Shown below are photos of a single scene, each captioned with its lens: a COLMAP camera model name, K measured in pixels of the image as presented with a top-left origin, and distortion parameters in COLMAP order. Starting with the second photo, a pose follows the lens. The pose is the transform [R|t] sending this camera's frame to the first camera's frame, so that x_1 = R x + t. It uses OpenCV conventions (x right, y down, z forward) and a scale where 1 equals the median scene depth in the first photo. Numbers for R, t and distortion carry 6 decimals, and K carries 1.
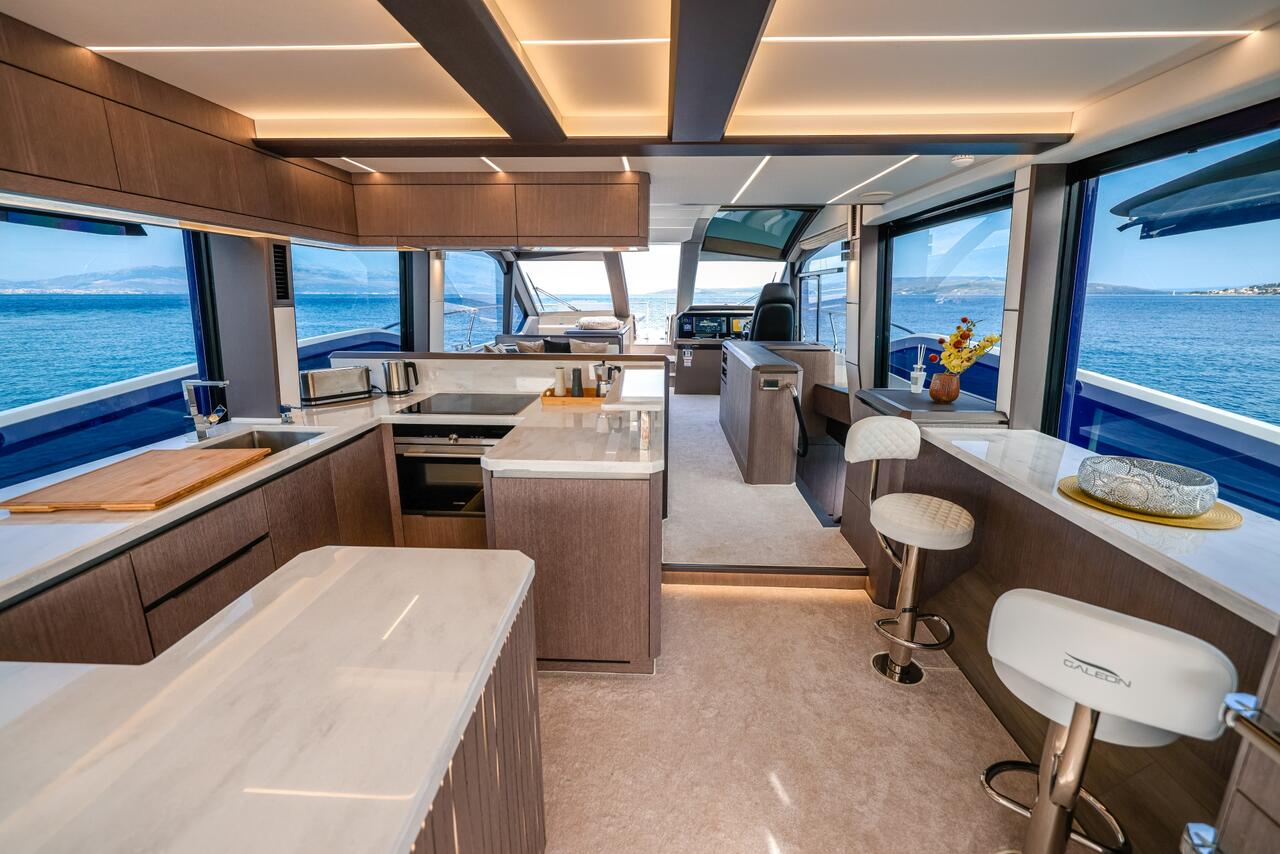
lens RADIAL K [[537.1, 0, 639.8], [0, 537.1, 419.7], [0, 0, 1]] dist [0.001885, -0.000678]
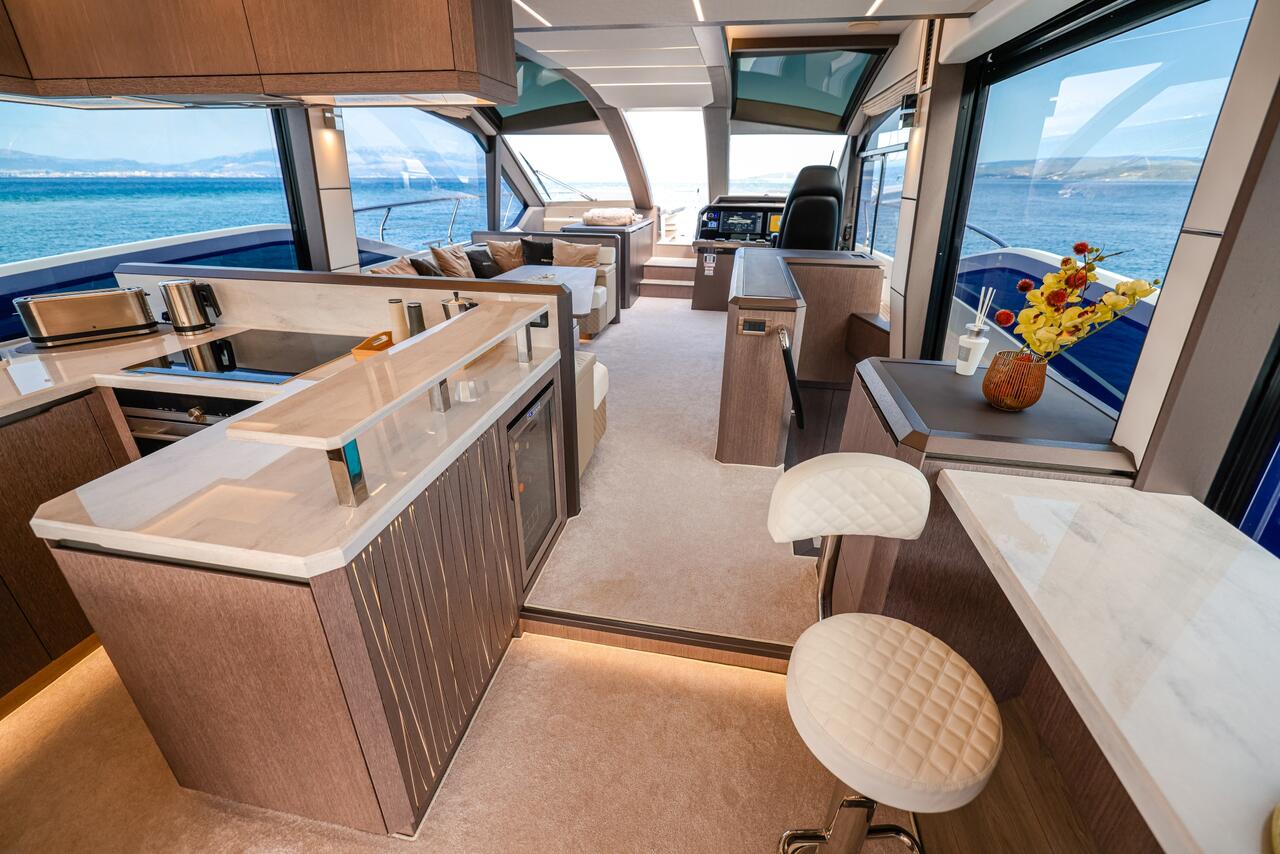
lens RADIAL K [[537.1, 0, 634.7], [0, 537.1, 420.2], [0, 0, 1]] dist [0.001885, -0.000678]
pose [[0.989666, 0.065038, -0.127794, 0.187709], [-0.039306, 0.980130, 0.194424, -0.074920], [0.137900, -0.187392, 0.972557, 0.299906]]
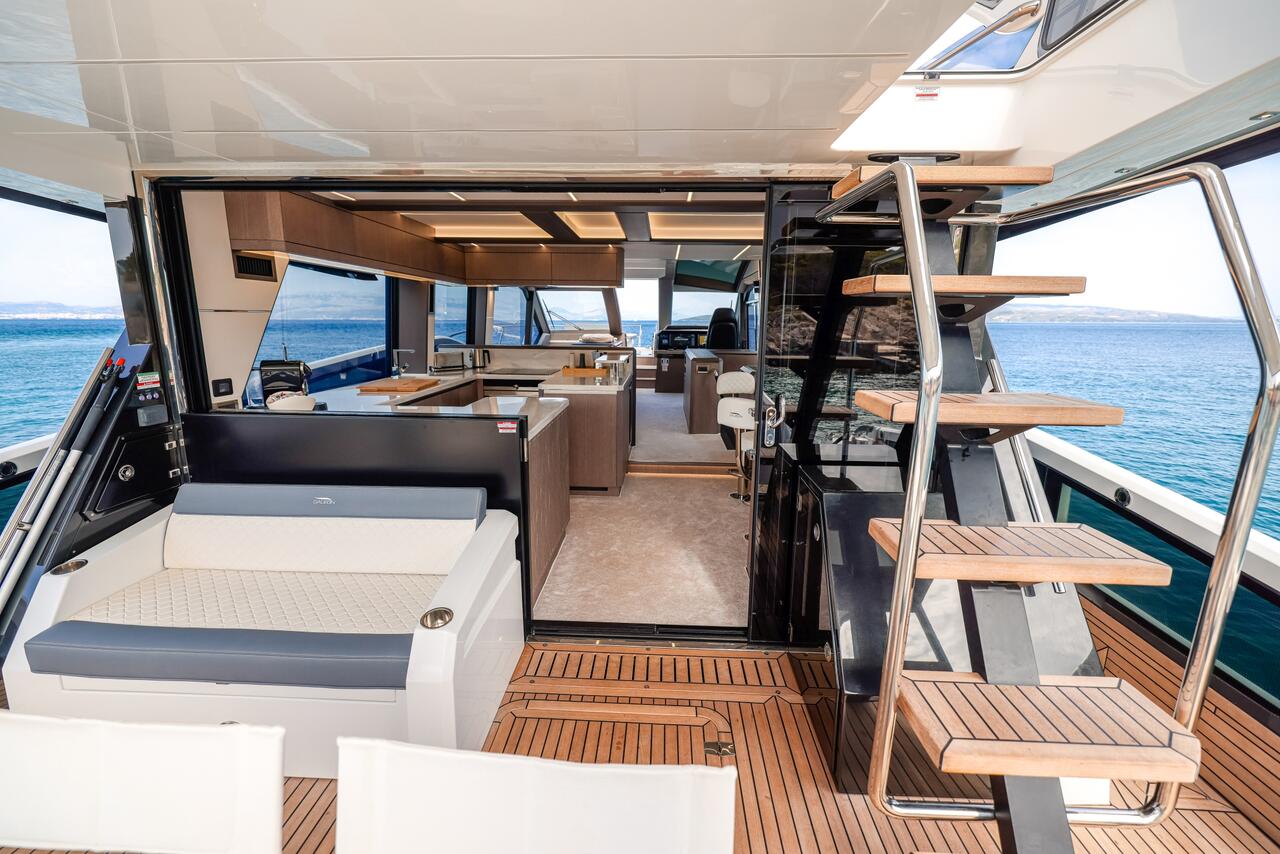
lens RADIAL K [[537.1, 0, 641.0], [0, 537.1, 424.1], [0, 0, 1]] dist [0.001885, -0.000678]
pose [[0.999976, 0.006782, 0.001194, 0.058689], [-0.006726, 0.999124, -0.041292, 0.163399], [-0.001473, 0.041283, 0.999146, -0.589623]]
